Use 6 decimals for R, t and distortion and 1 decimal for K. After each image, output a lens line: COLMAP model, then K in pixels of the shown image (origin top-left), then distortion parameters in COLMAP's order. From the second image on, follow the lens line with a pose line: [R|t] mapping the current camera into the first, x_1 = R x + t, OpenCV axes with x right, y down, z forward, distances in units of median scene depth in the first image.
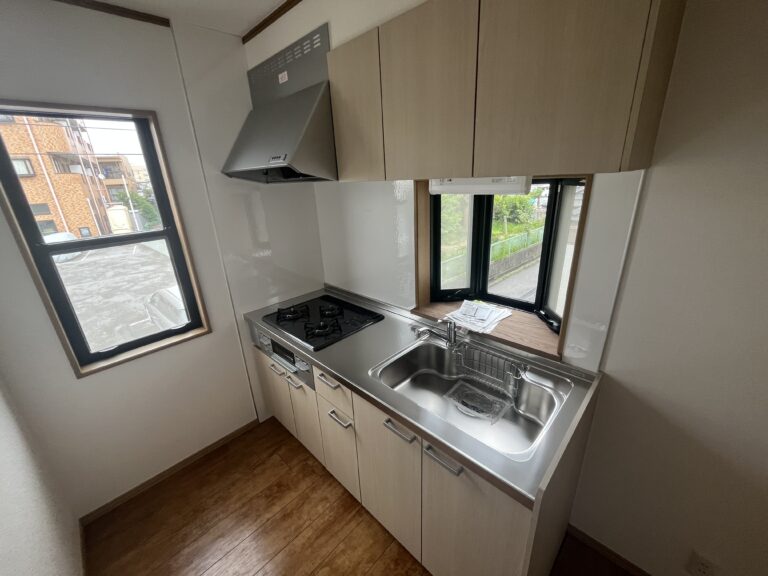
lens RADIAL K [[311.8, 0, 383.3], [0, 311.8, 287.3], [0, 0, 1]] dist [0.000883, 0.000820]
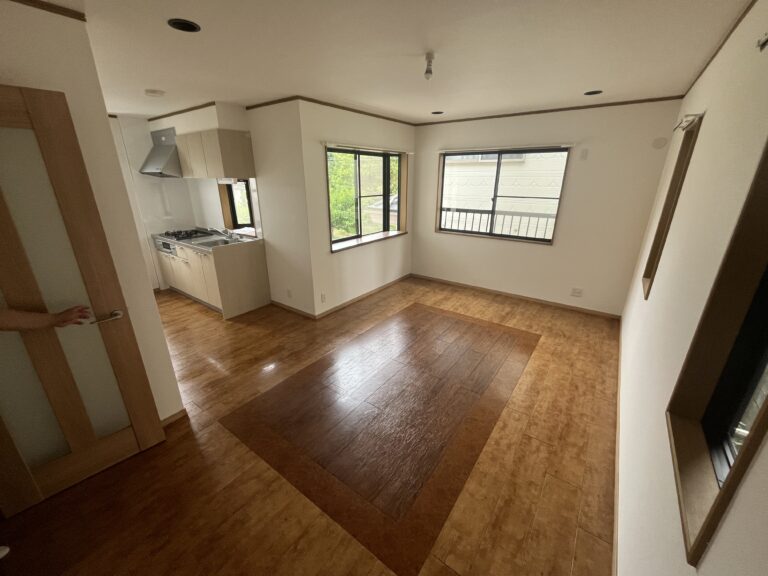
lens RADIAL K [[311.8, 0, 384.9], [0, 311.8, 284.7], [0, 0, 1]] dist [0.000883, 0.000820]
pose [[0.988061, -0.008721, 0.153818, 0.988893], [0.010730, 0.999868, -0.012237, 0.556177], [-0.153691, 0.013741, 0.988023, -1.680305]]
